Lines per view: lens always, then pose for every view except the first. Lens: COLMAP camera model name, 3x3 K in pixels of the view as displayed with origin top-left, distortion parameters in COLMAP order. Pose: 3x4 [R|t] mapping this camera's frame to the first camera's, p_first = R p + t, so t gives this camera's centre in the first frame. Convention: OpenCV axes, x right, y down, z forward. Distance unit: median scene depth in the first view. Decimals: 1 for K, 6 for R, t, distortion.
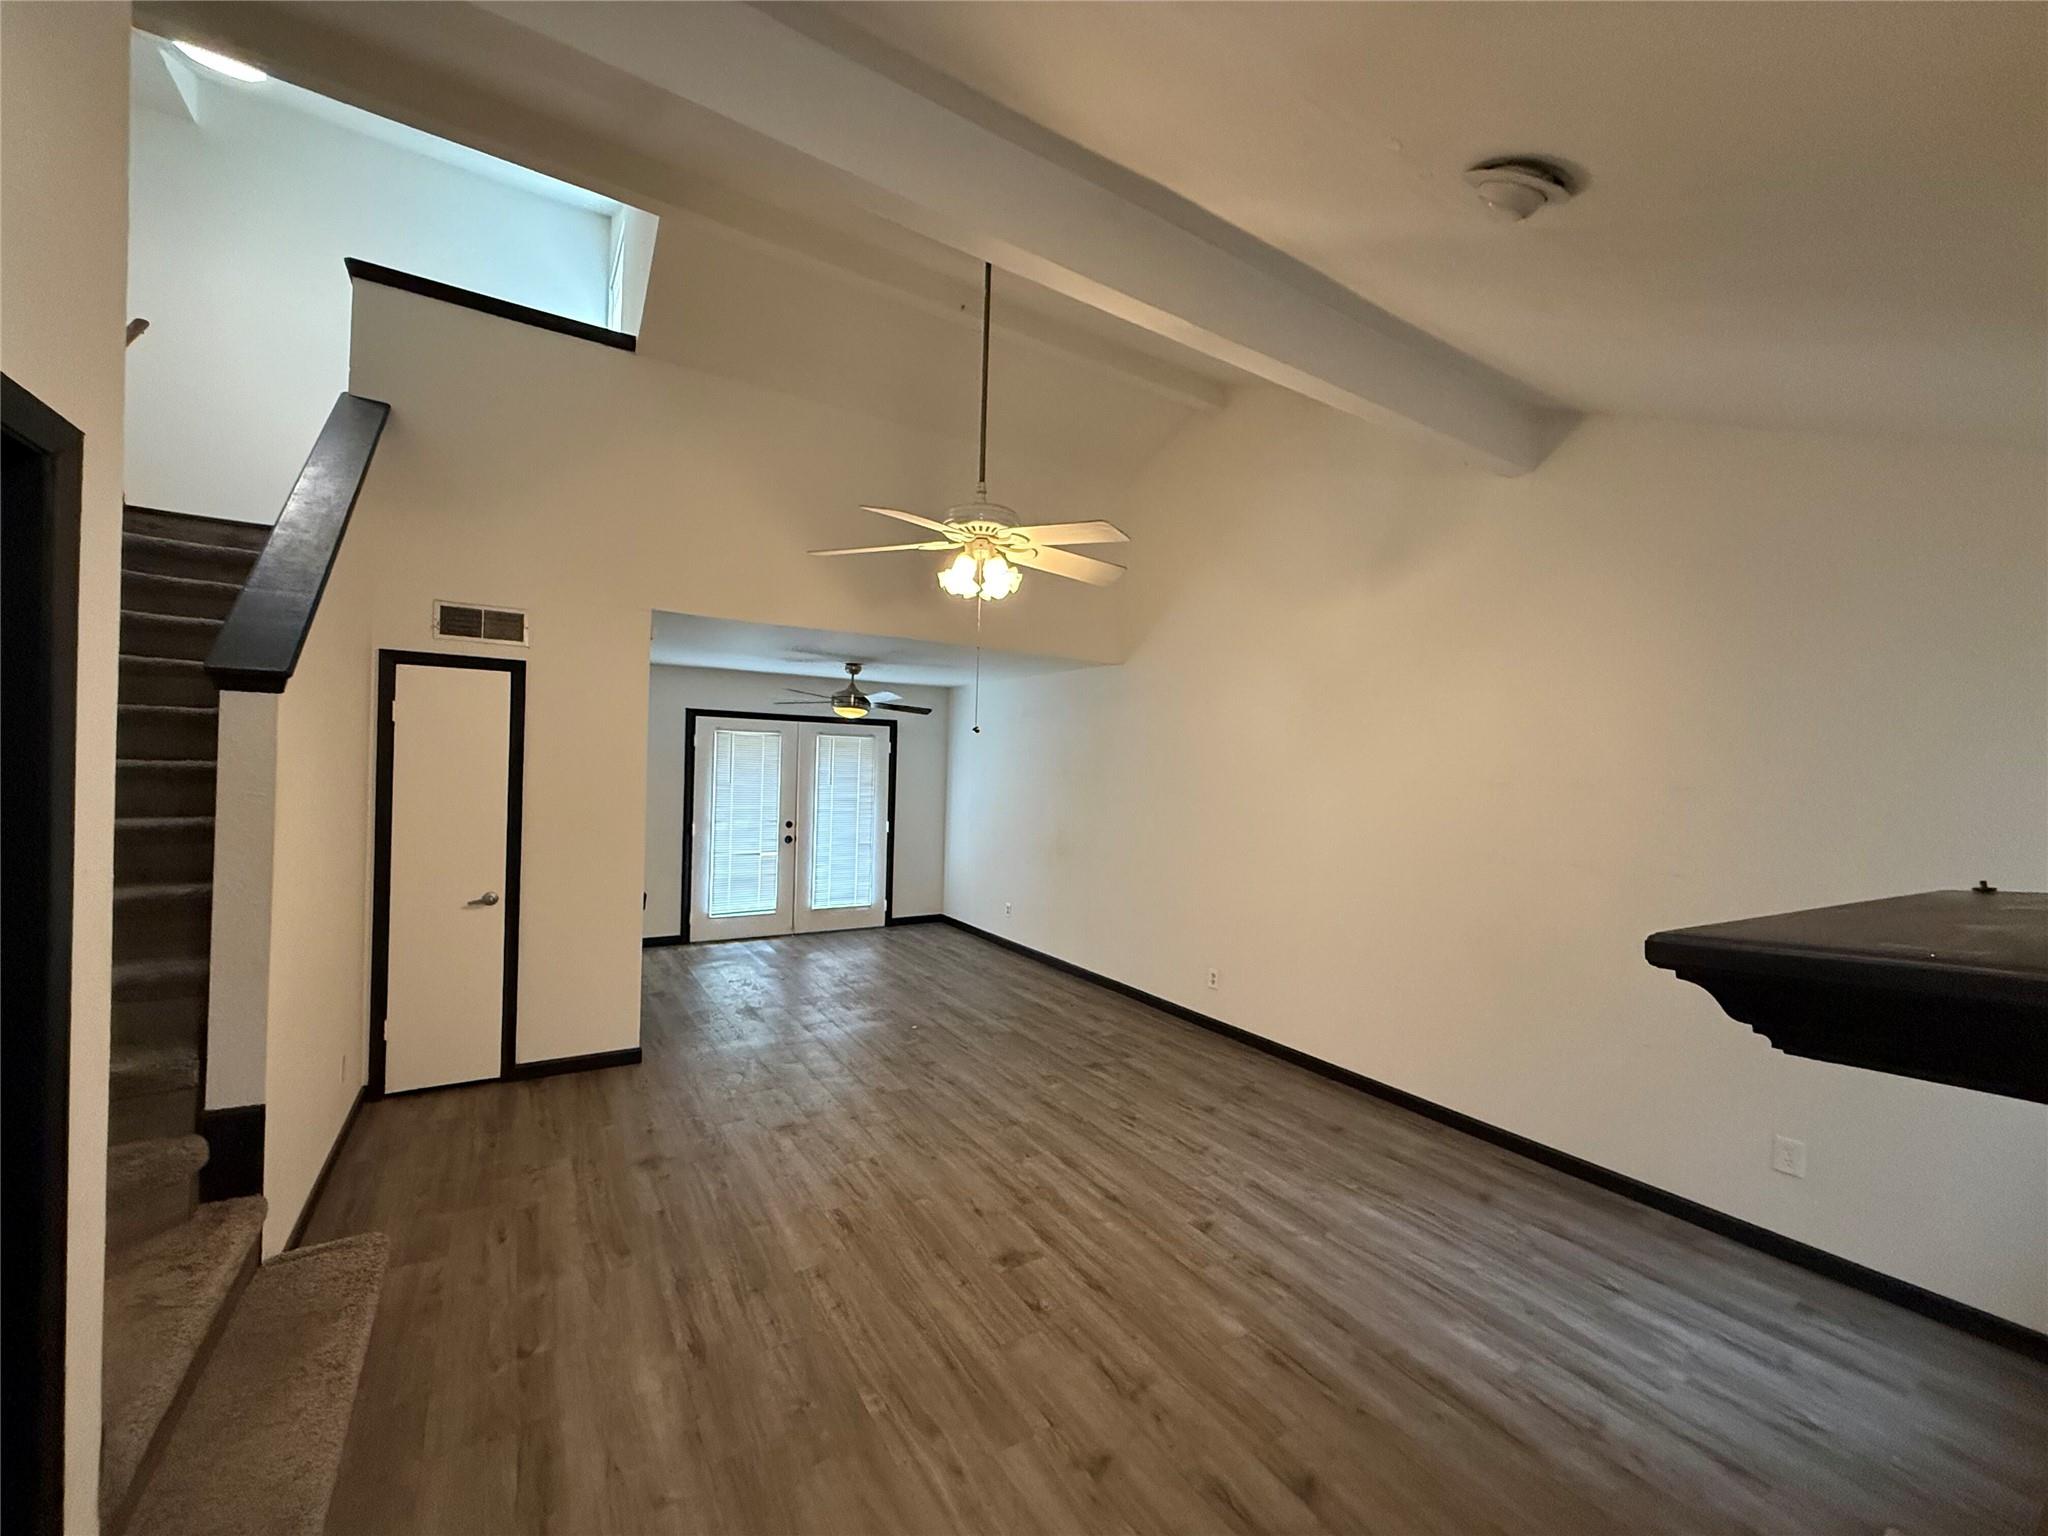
lens RADIAL K [[813.0, 0, 1021.6], [0, 813.0, 769.3], [0, 0, 1]] dist [0.000190, -0.000426]
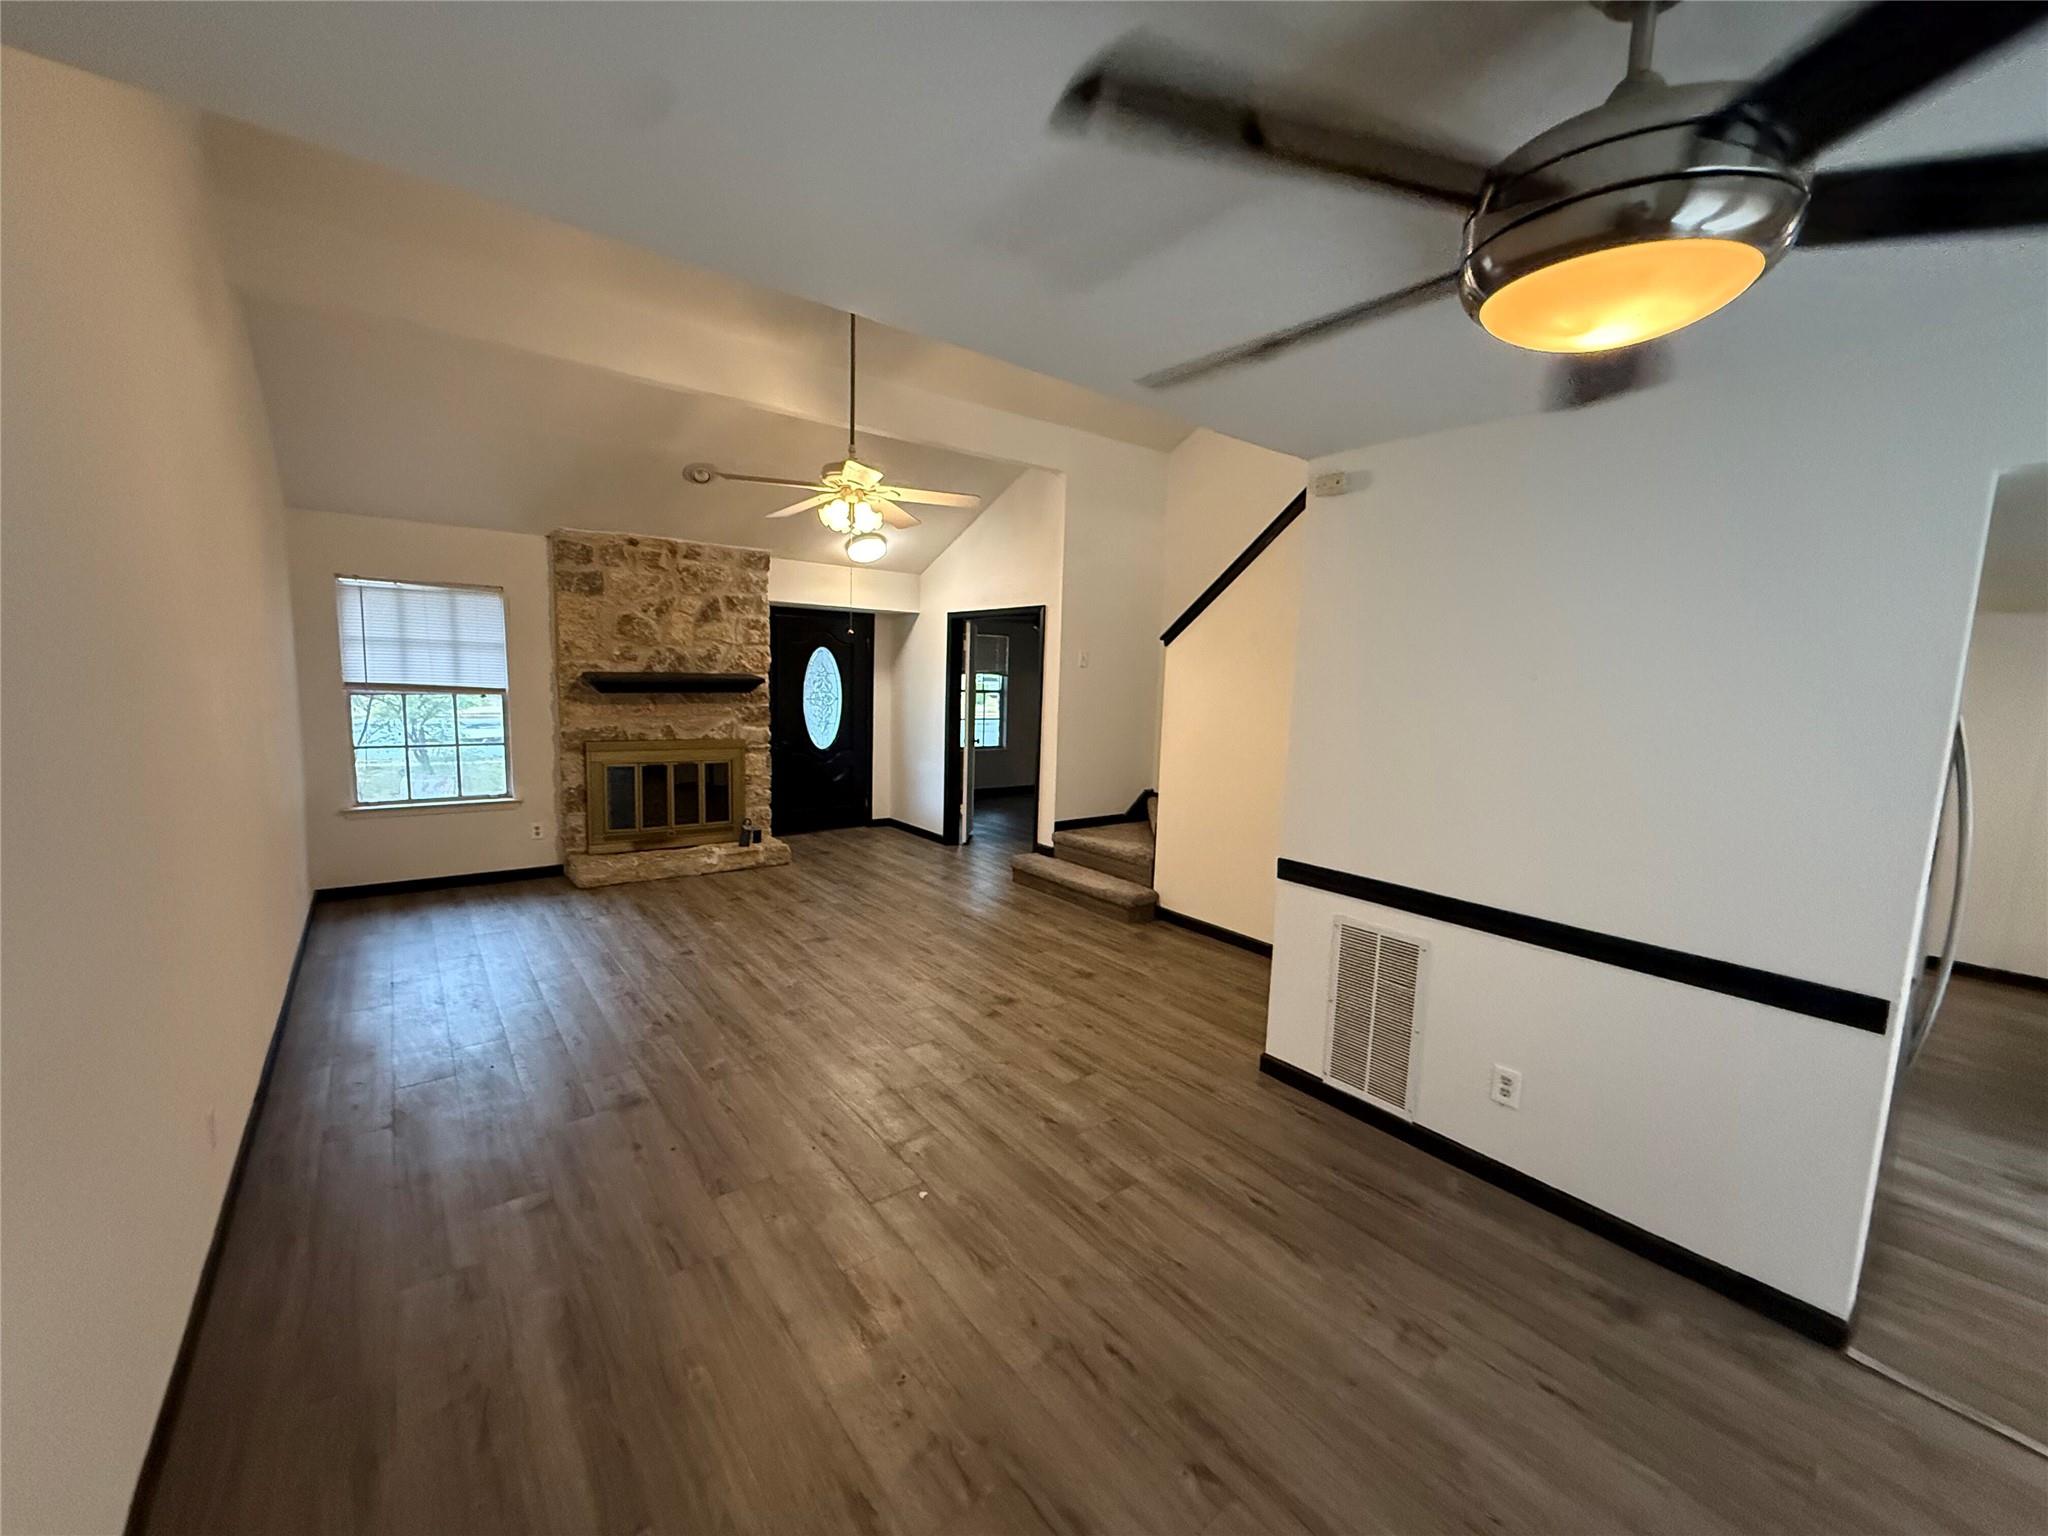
lens RADIAL K [[813.0, 0, 1028.0], [0, 813.0, 764.9], [0, 0, 1]] dist [0.000190, -0.000426]
pose [[-0.992304, -0.049528, -0.113486, -0.212983], [-0.063298, 0.990615, 0.121142, -0.011636], [0.106421, 0.127393, -0.986127, 2.461516]]
